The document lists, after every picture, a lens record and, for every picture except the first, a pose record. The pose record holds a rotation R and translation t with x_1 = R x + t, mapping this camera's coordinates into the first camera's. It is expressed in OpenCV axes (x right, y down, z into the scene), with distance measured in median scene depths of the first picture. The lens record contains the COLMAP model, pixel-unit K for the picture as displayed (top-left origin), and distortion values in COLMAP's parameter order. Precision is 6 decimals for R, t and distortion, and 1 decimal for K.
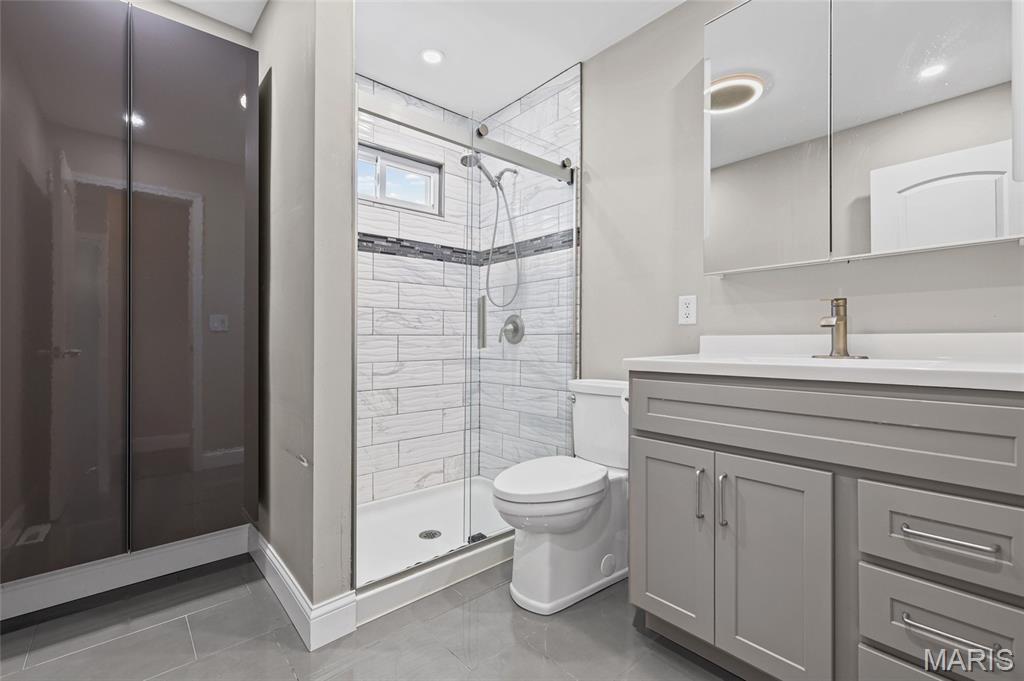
lens RADIAL K [[446.2, 0, 512.0], [0, 446.2, 340.5], [0, 0, 1]] dist [0.001263, 0.000342]
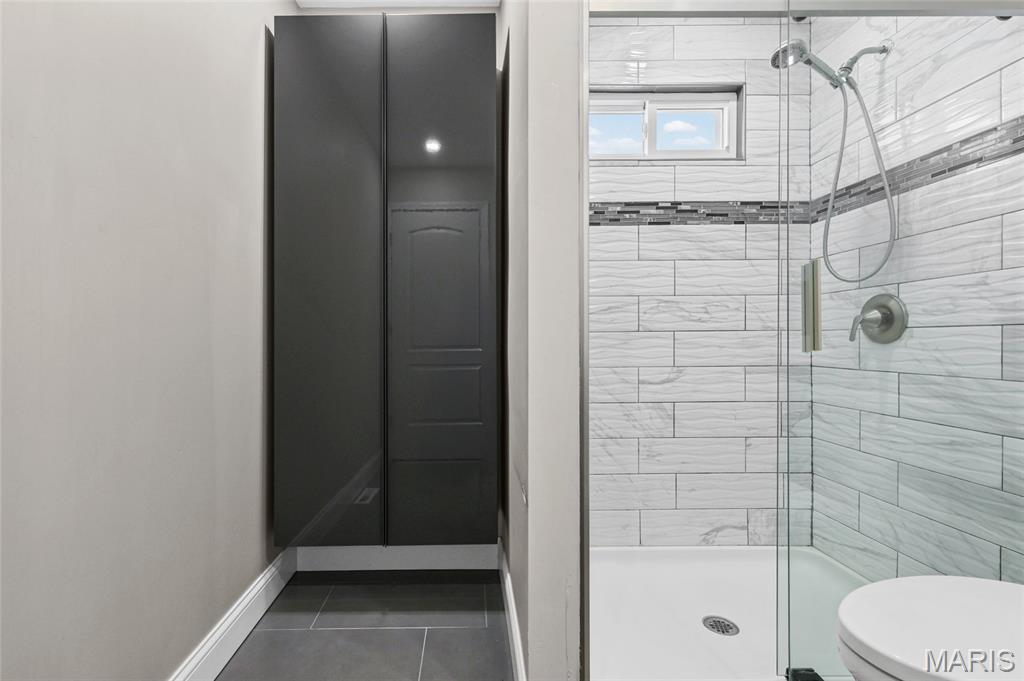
lens RADIAL K [[462.3, 0, 469.1], [0, 462.3, 335.8], [0, 0, 1]] dist [0.002967, 0.000554]
pose [[0.753042, -0.007020, -0.657935, -0.004738], [0.004143, 0.999974, -0.005928, -0.001134], [0.657959, 0.001738, 0.753051, 0.193164]]
